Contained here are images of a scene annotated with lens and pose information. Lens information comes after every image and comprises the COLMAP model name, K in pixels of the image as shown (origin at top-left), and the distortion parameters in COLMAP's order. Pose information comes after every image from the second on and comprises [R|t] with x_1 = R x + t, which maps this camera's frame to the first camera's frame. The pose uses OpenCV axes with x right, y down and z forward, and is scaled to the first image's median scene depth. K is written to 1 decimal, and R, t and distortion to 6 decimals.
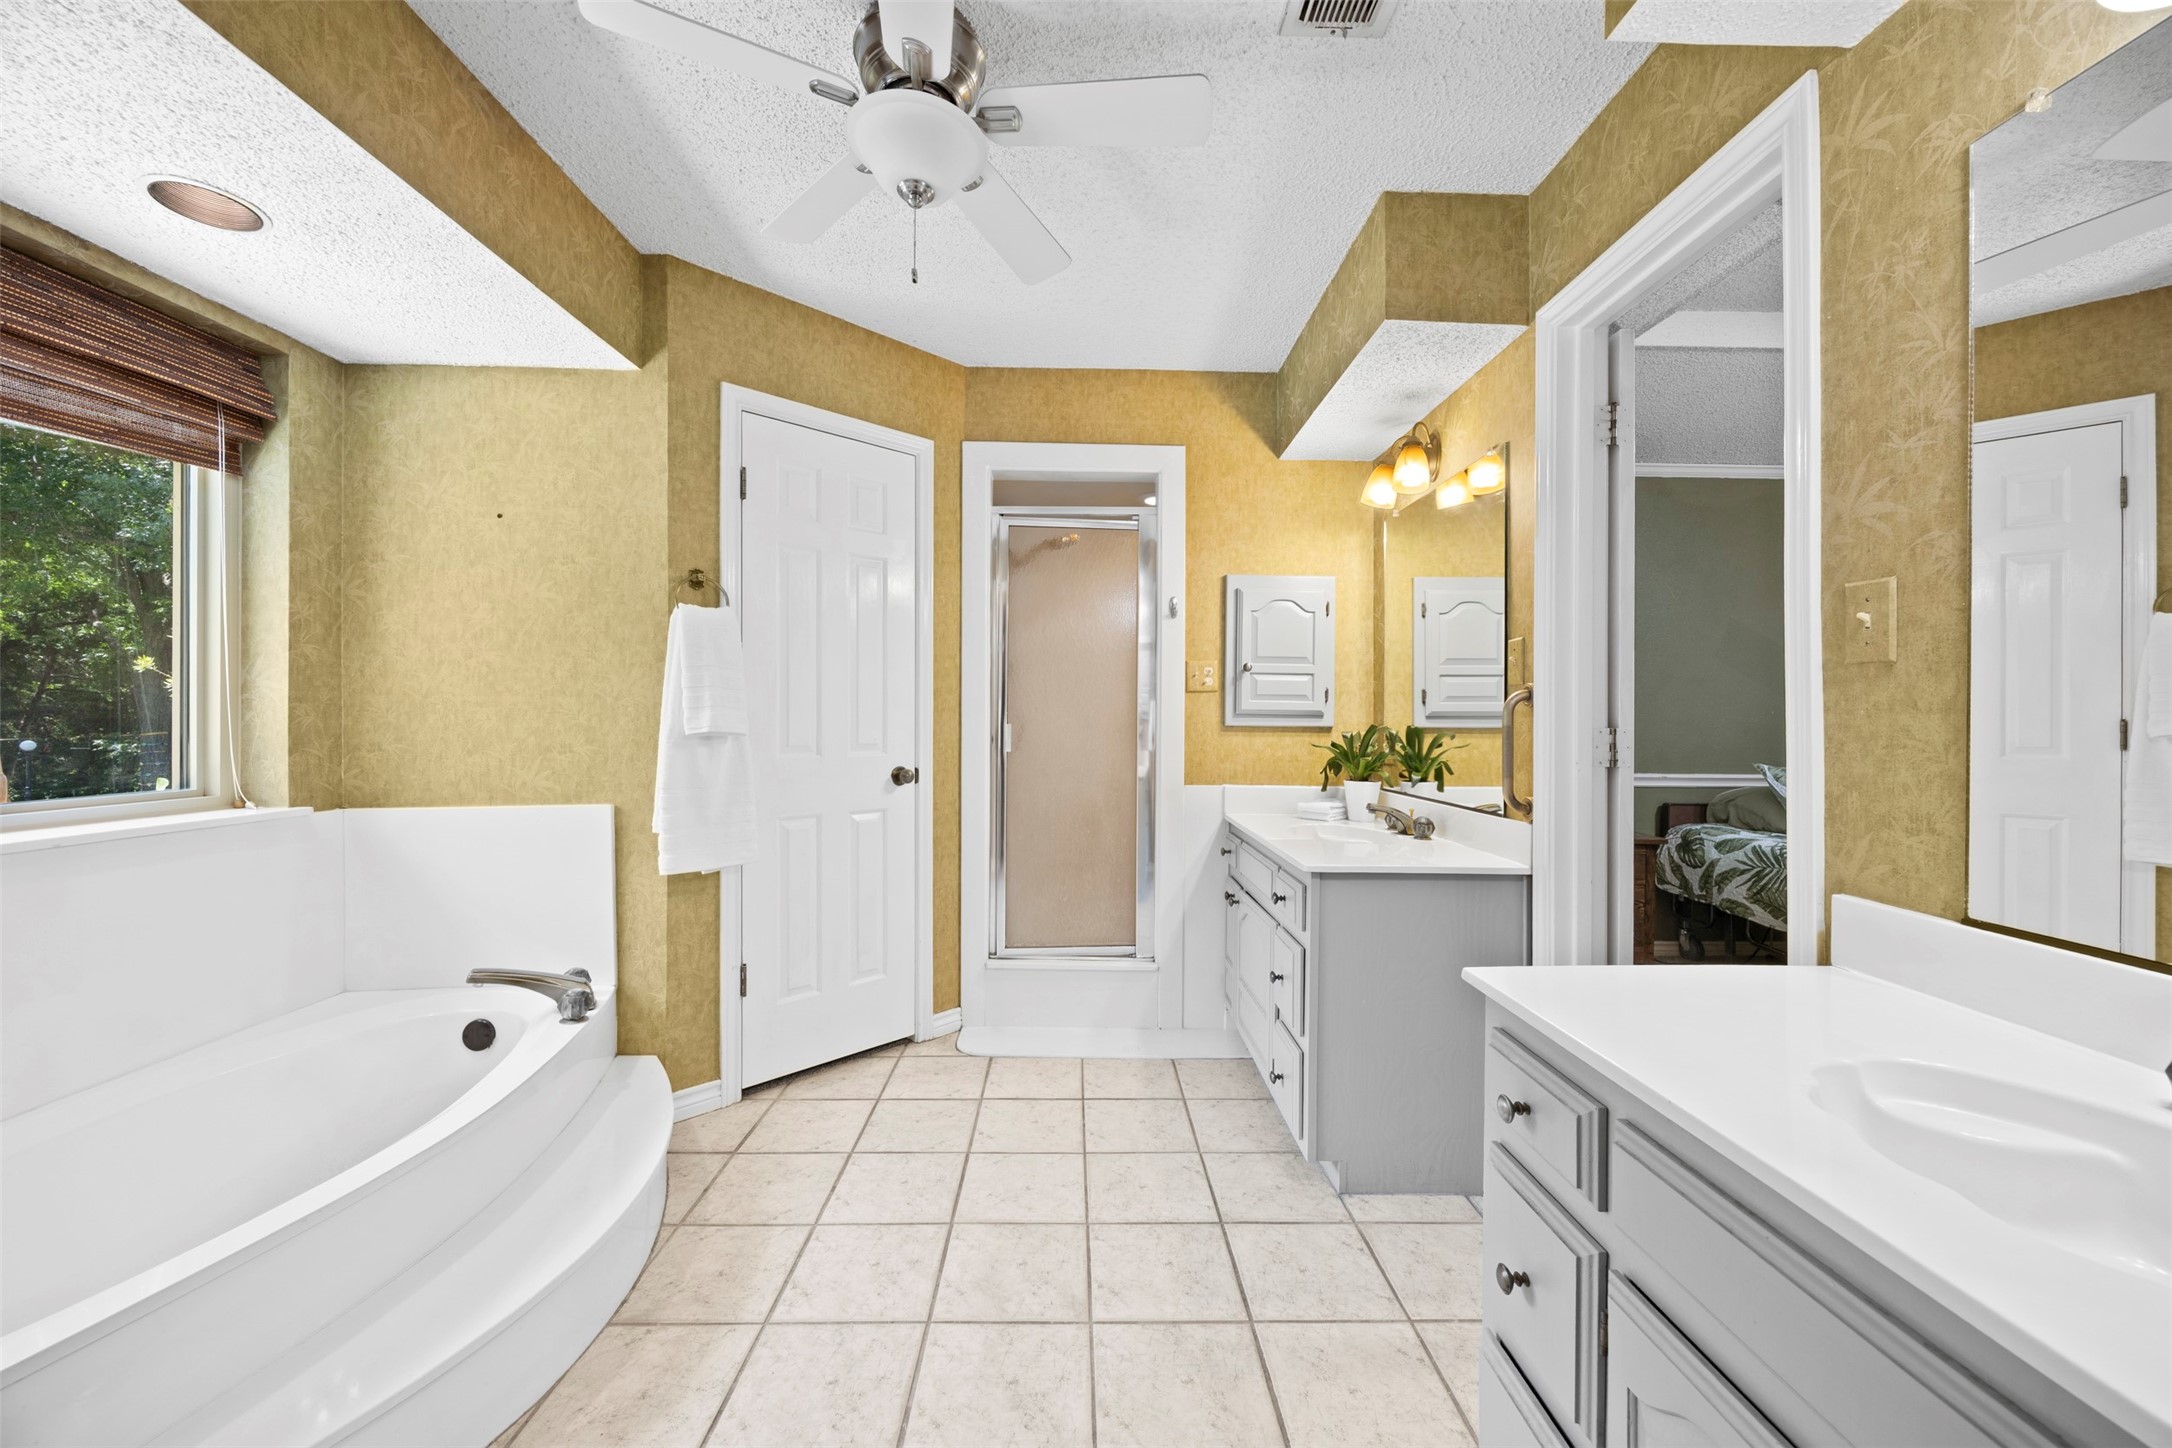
lens RADIAL K [[831.4, 0, 1094.0], [0, 831.4, 723.9], [0, 0, 1]] dist [-0.004037, 0.000183]
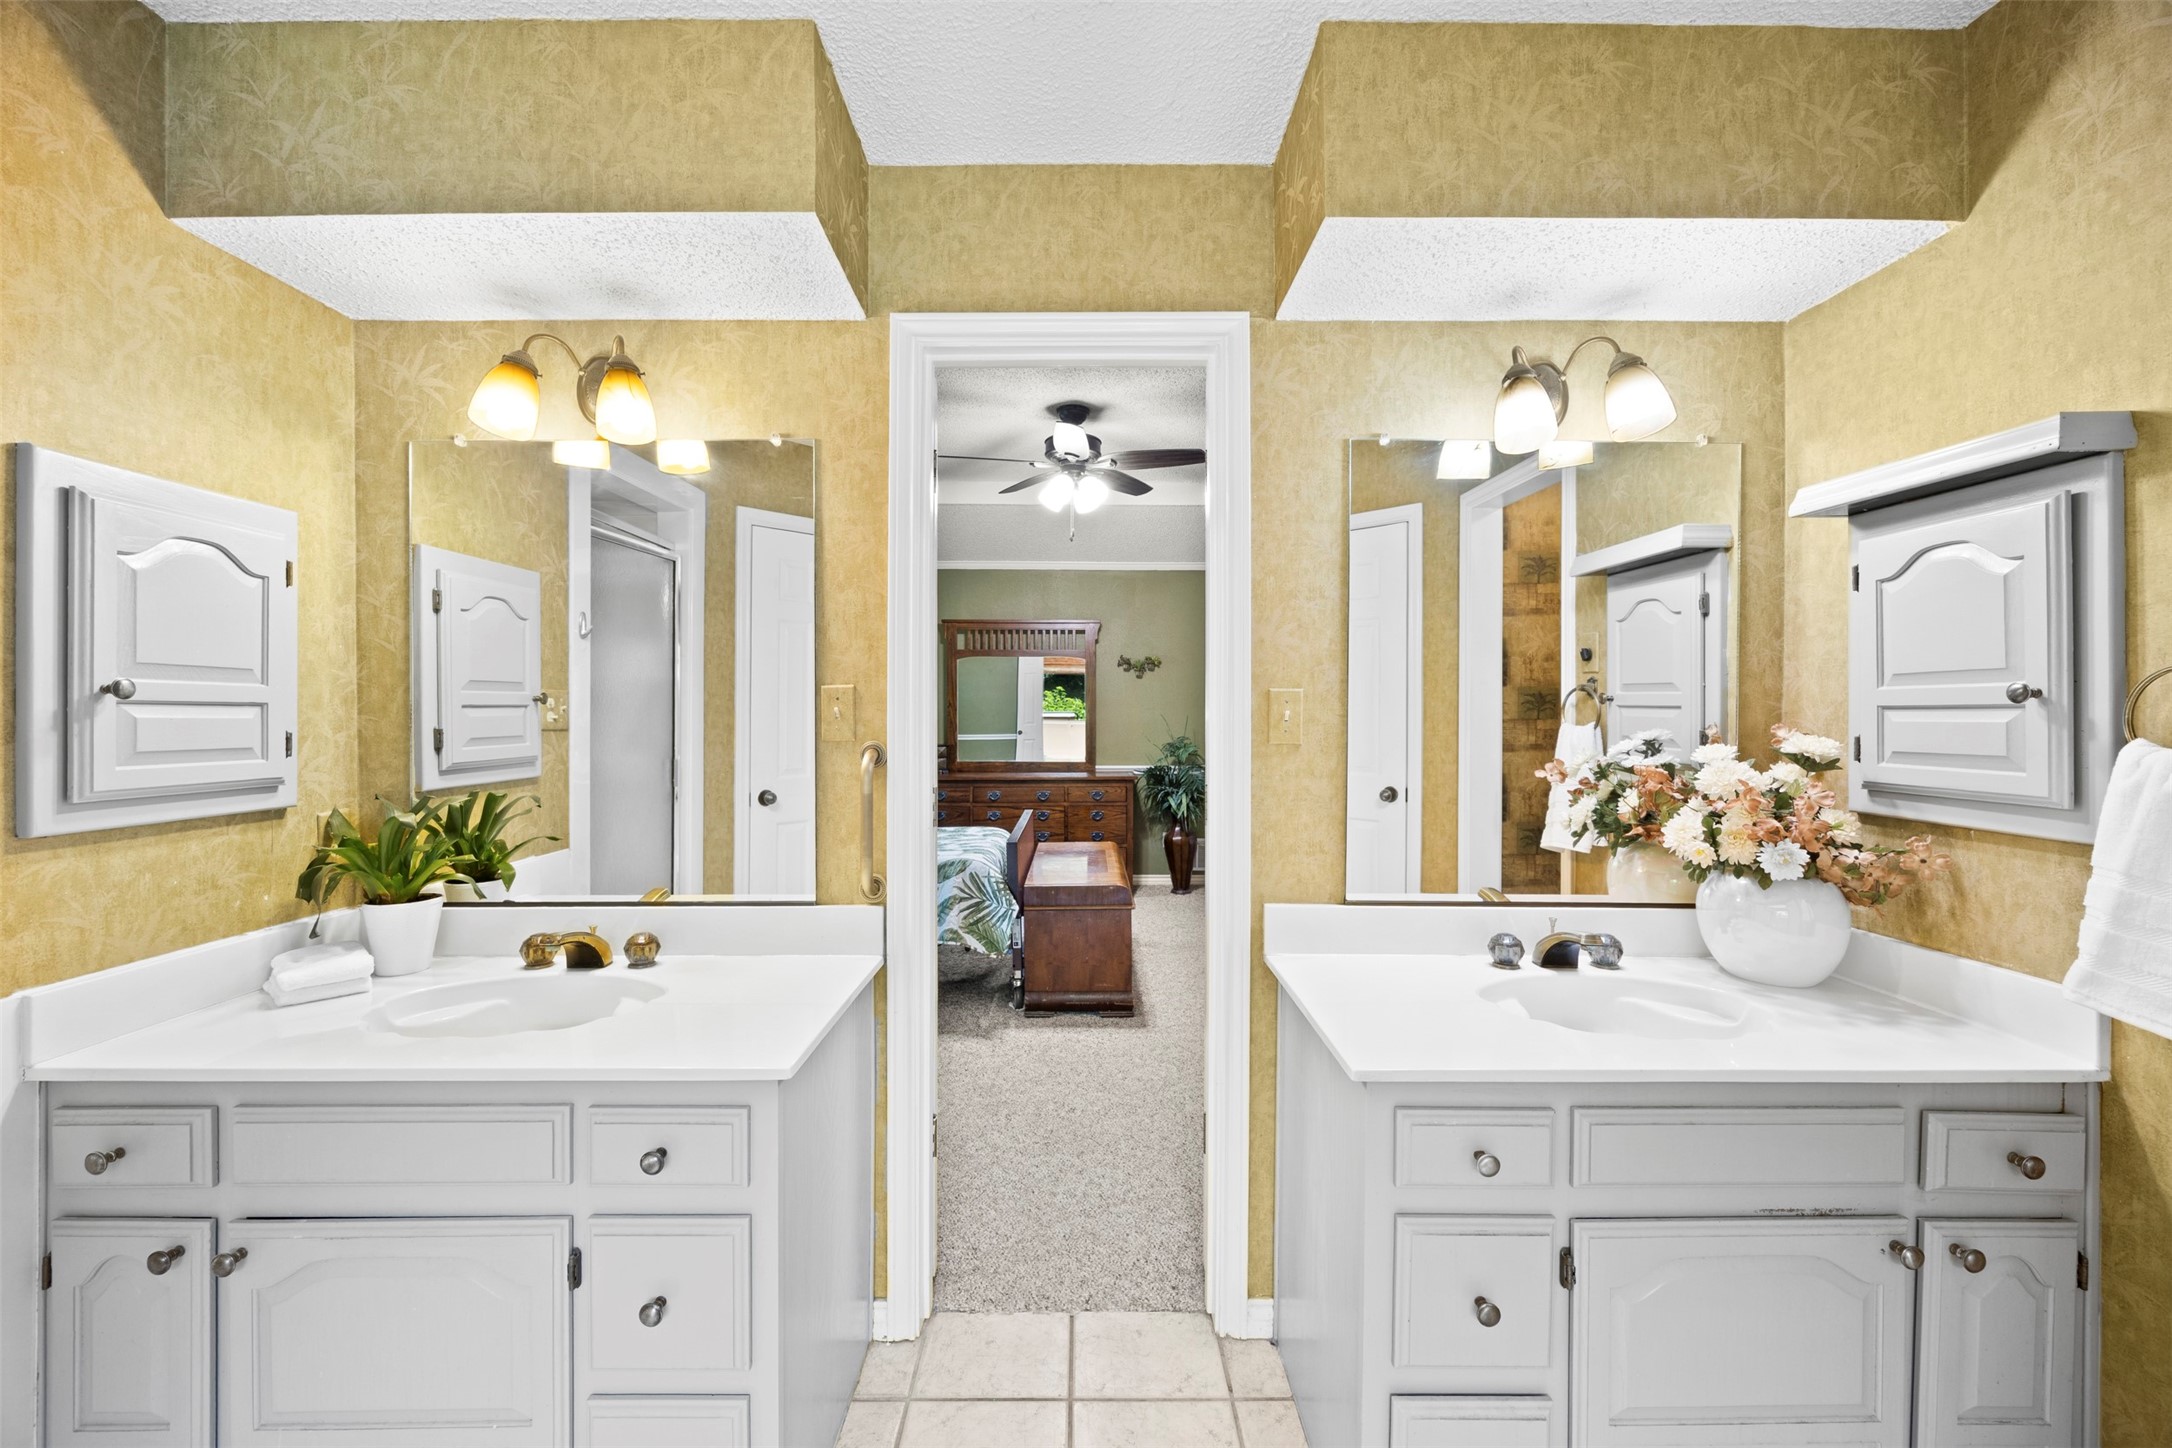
lens RADIAL K [[831.4, 0, 1076.0], [0, 831.4, 710.7], [0, 0, 1]] dist [-0.004037, 0.000183]
pose [[0.020068, -0.006601, 0.999777, -0.252808], [0.007330, 0.999952, 0.006456, -0.065856], [-0.999772, 0.007199, 0.020115, 0.606453]]
